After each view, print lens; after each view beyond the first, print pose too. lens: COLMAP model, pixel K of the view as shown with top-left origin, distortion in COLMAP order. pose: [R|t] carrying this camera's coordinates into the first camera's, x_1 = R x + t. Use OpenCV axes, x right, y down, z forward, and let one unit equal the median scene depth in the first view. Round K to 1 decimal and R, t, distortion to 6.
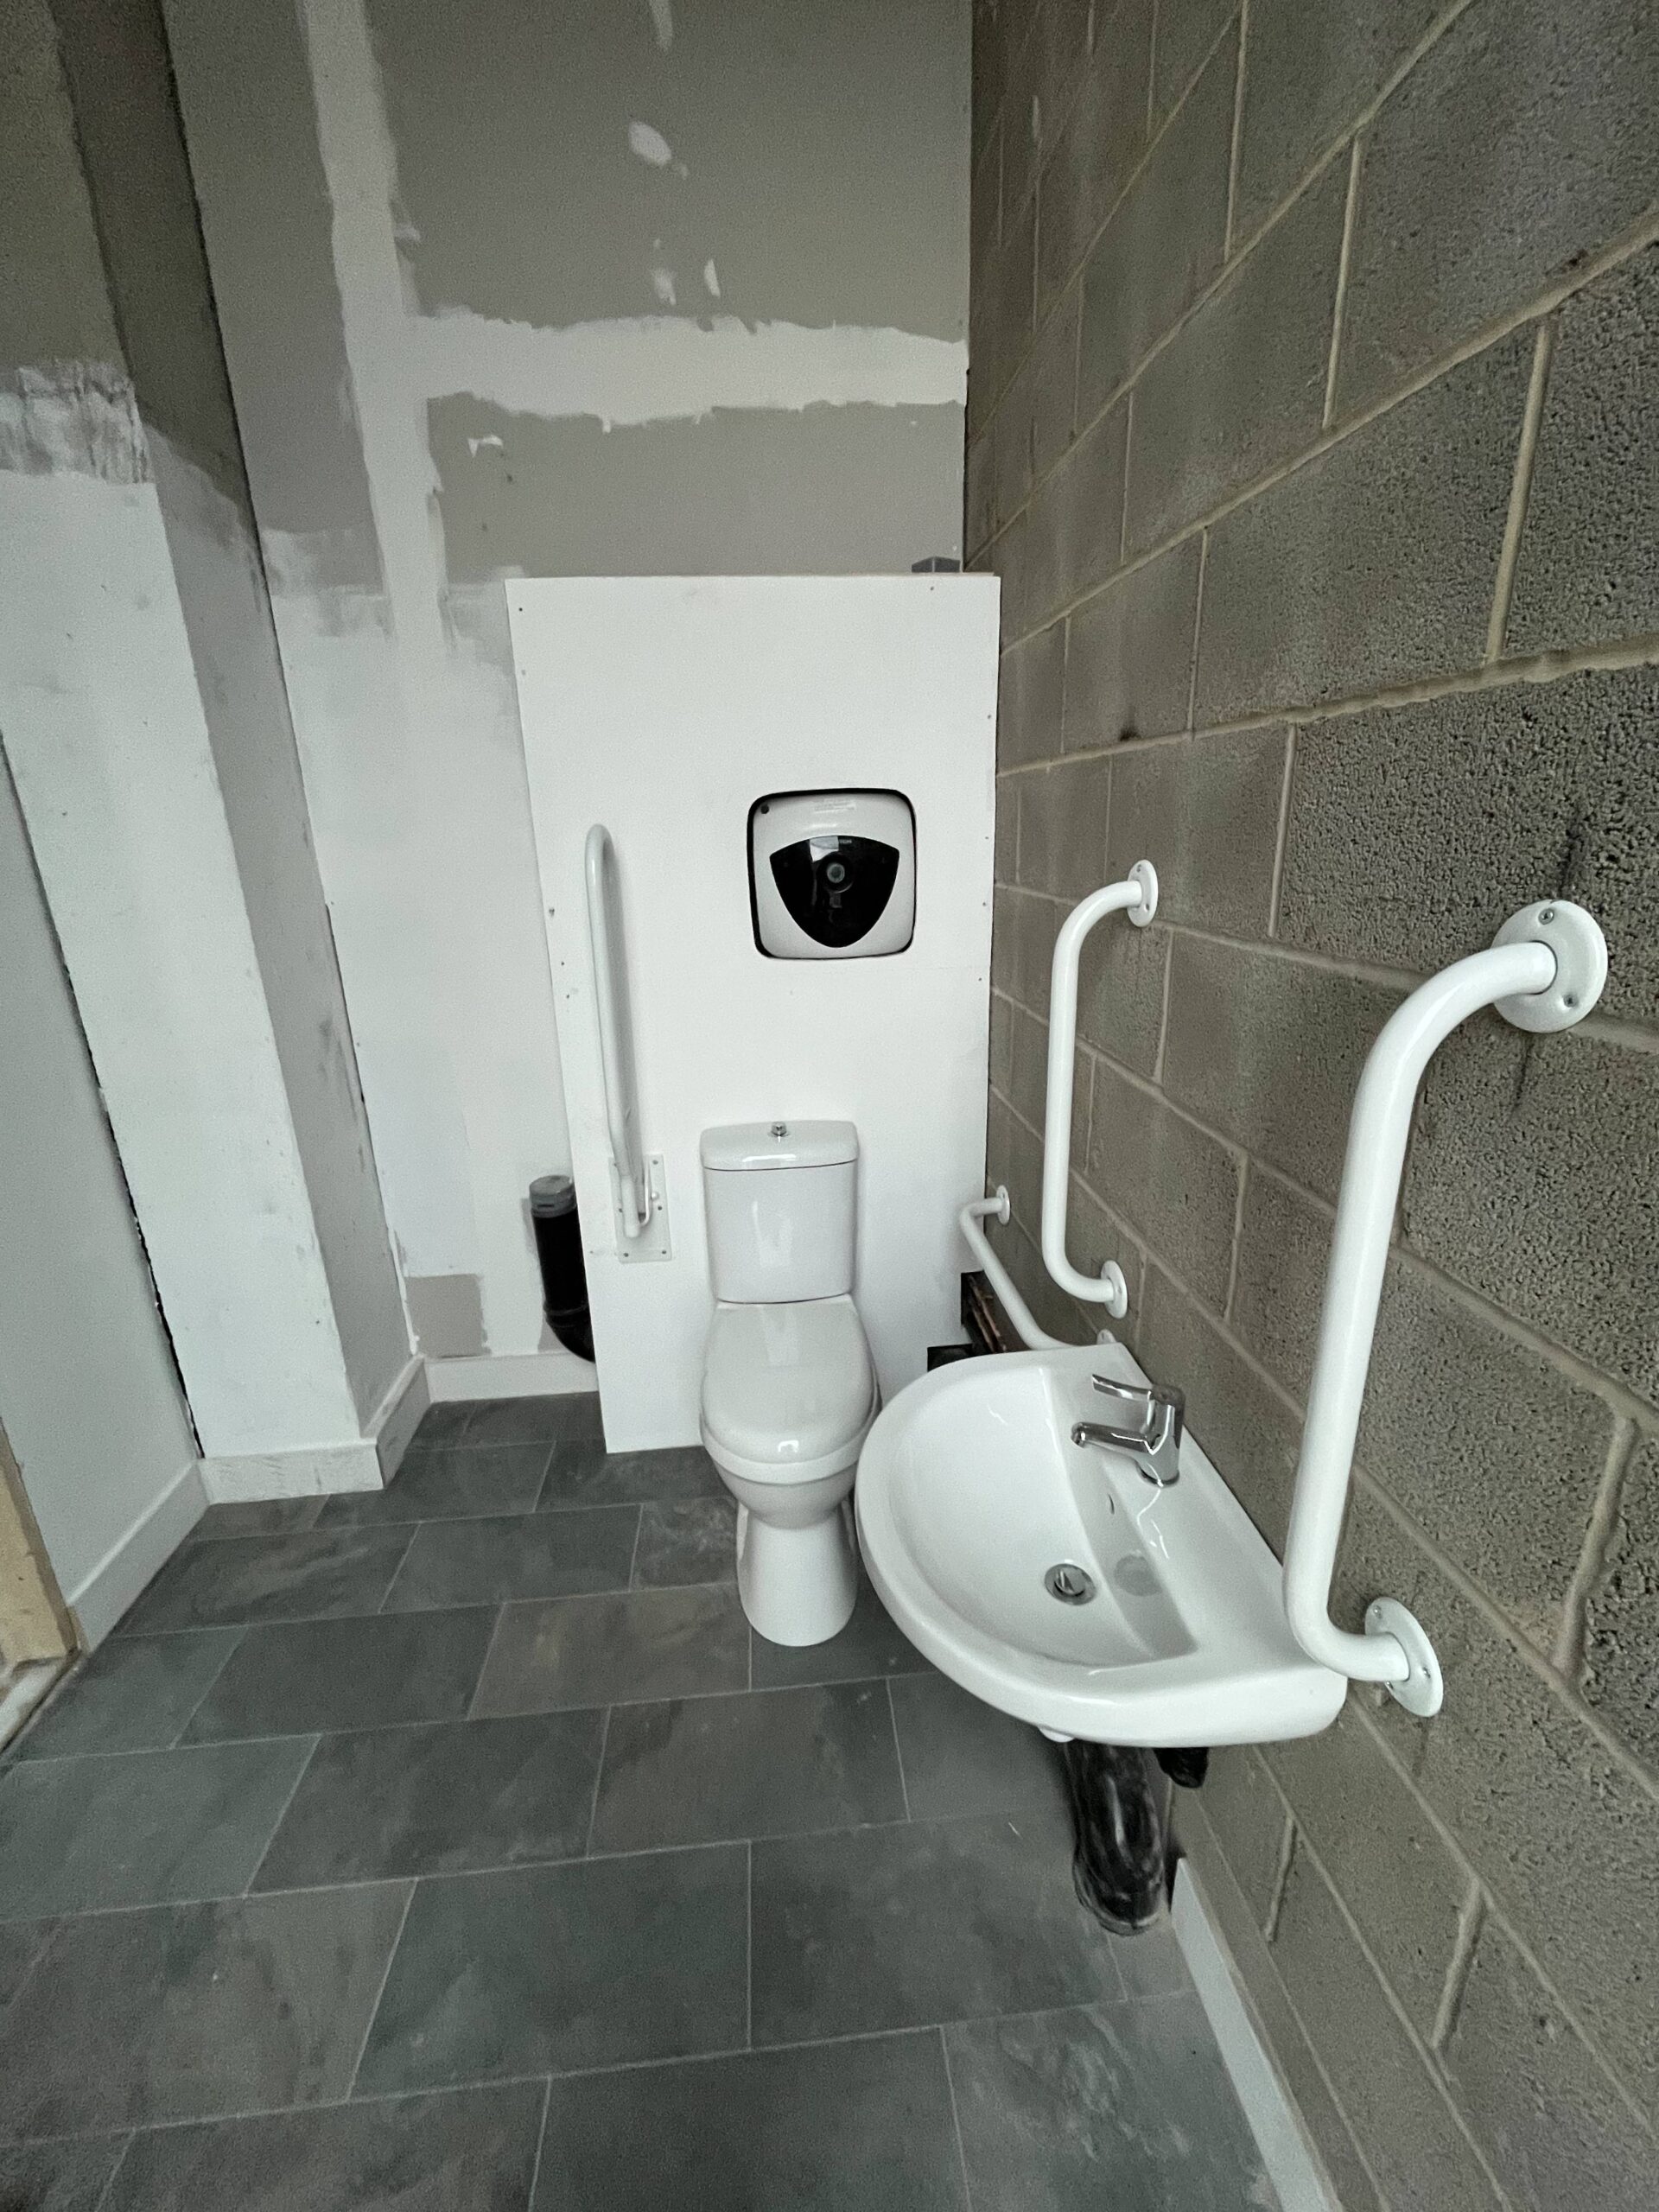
lens RADIAL K [[897.6, 0, 829.4], [0, 897.6, 1092.8], [0, 0, 1]] dist [-0.004921, -0.000726]
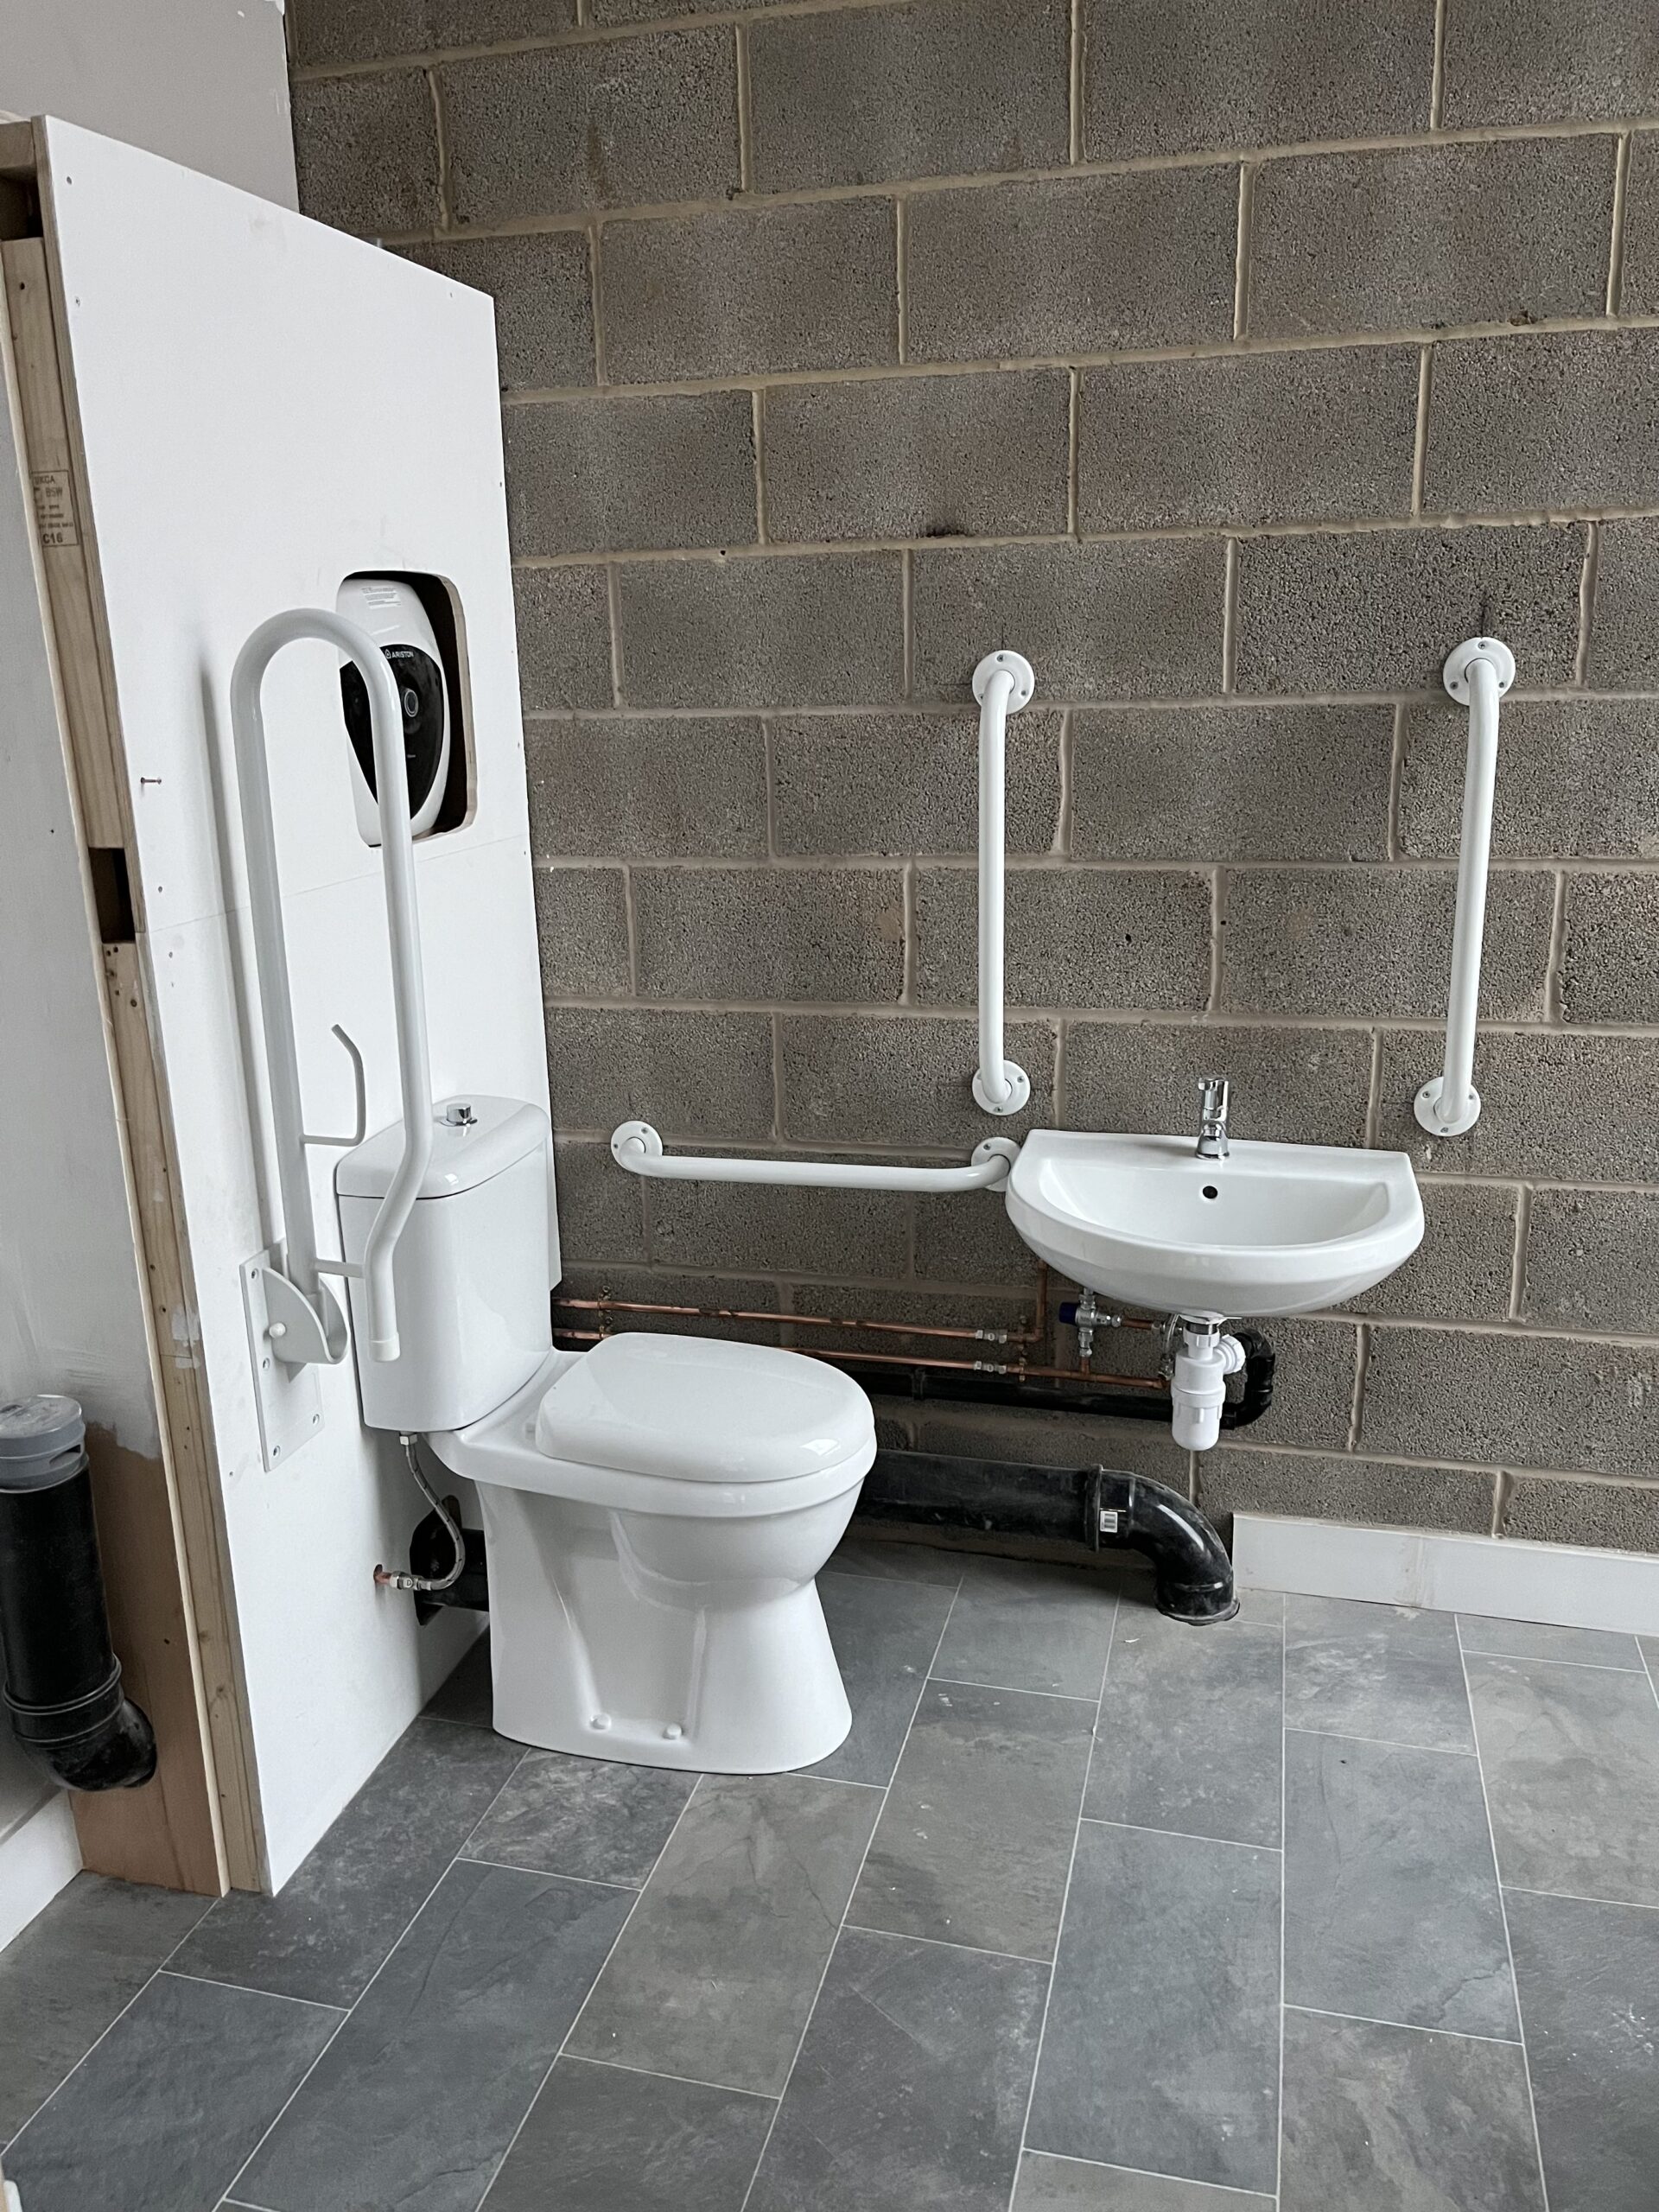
lens RADIAL K [[1688.4, 0, 829.0], [0, 1688.4, 1103.7], [0, 0, 1]] dist [0.007963, 0.002119]
pose [[0.340679, -0.233792, 0.910648, -2.198176], [0.292456, 0.946888, 0.133687, -0.103979], [-0.893537, 0.220780, 0.390958, 0.685697]]
